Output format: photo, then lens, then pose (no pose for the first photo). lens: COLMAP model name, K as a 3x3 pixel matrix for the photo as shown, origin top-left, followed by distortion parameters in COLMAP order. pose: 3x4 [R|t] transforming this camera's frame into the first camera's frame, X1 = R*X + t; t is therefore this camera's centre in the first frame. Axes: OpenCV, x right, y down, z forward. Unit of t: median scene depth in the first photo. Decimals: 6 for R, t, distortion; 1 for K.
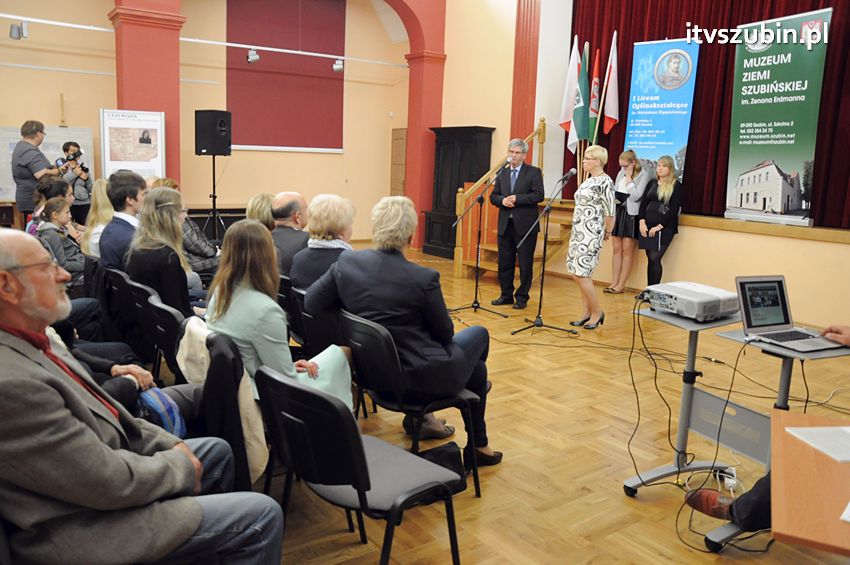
lens RADIAL K [[679.4, 0, 420.8], [0, 679.4, 293.5], [0, 0, 1]] dist [-0.134362, 0.097399]
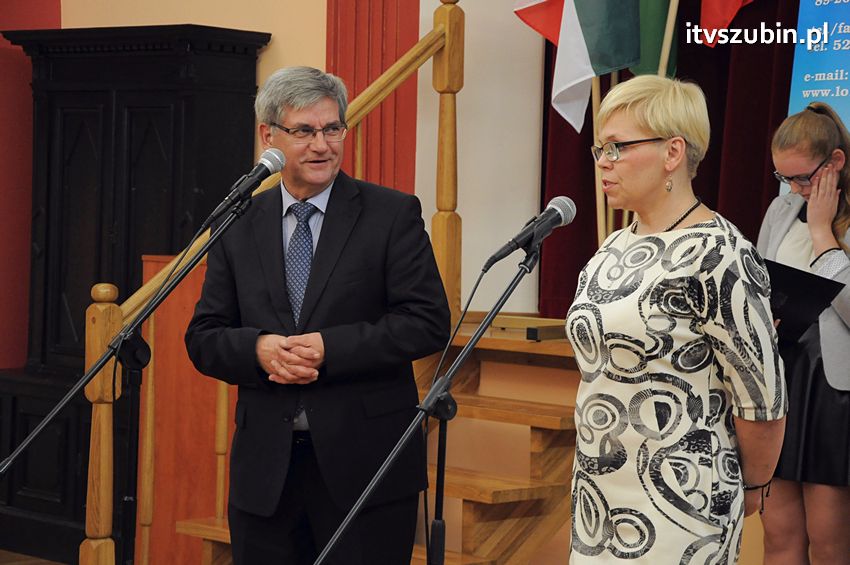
lens RADIAL K [[2181.7, 0, 419.9], [0, 2181.7, 282.5], [0, 0, 1]] dist [0.725621, 0.000000]
pose [[0.990822, -0.016165, 0.134205, 0.078033], [0.034839, 0.989821, -0.137988, -0.057105], [-0.130609, 0.141397, 0.981299, 0.289820]]
